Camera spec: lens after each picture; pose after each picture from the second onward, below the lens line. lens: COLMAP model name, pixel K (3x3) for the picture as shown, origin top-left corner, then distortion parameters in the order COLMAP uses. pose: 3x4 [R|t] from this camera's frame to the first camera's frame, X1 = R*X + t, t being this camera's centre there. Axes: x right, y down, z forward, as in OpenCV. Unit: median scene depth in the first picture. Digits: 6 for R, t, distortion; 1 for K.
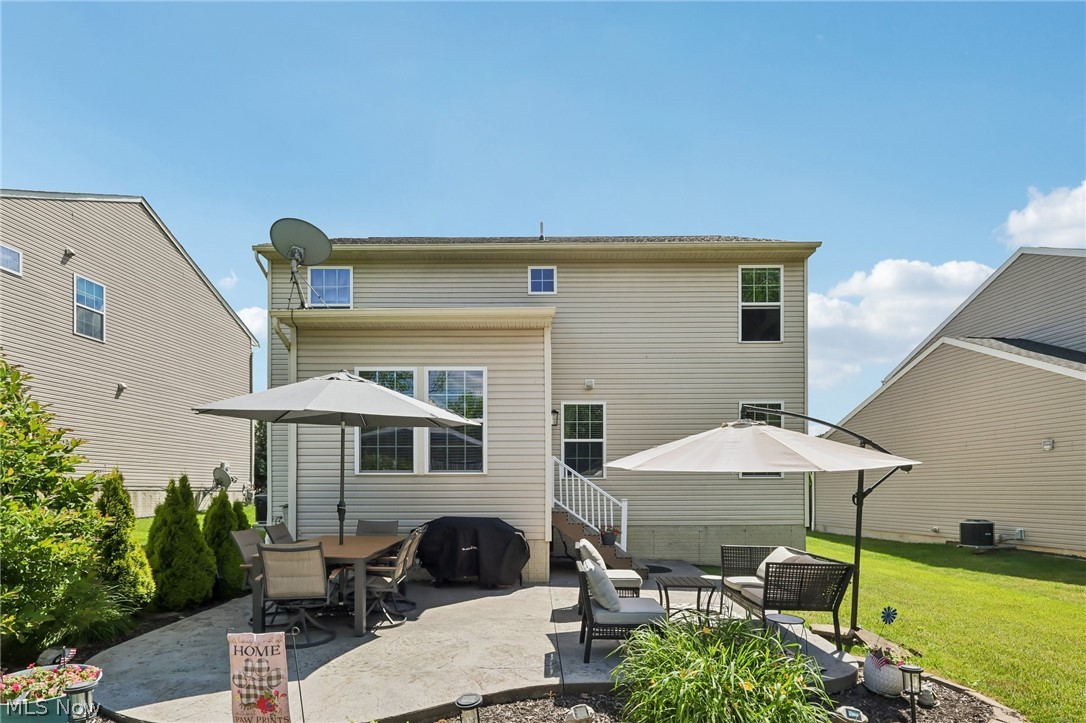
lens RADIAL K [[535.5, 0, 536.8], [0, 535.5, 430.0], [0, 0, 1]] dist [0.003310, 0.000066]
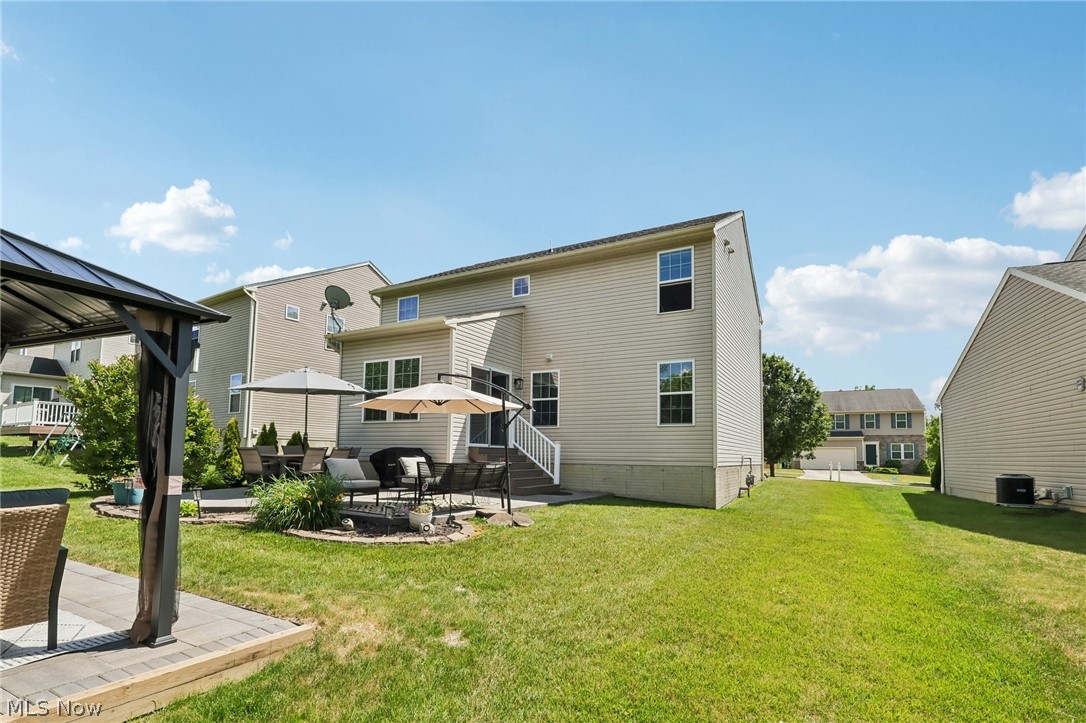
lens RADIAL K [[500.6, 0, 544.1], [0, 500.6, 361.1], [0, 0, 1]] dist [-0.002380, 0.000202]
pose [[0.886464, -0.073938, -0.456854, 0.658164], [0.036170, 0.995205, -0.090882, 0.036627], [0.461382, 0.064039, 0.884887, -0.121421]]
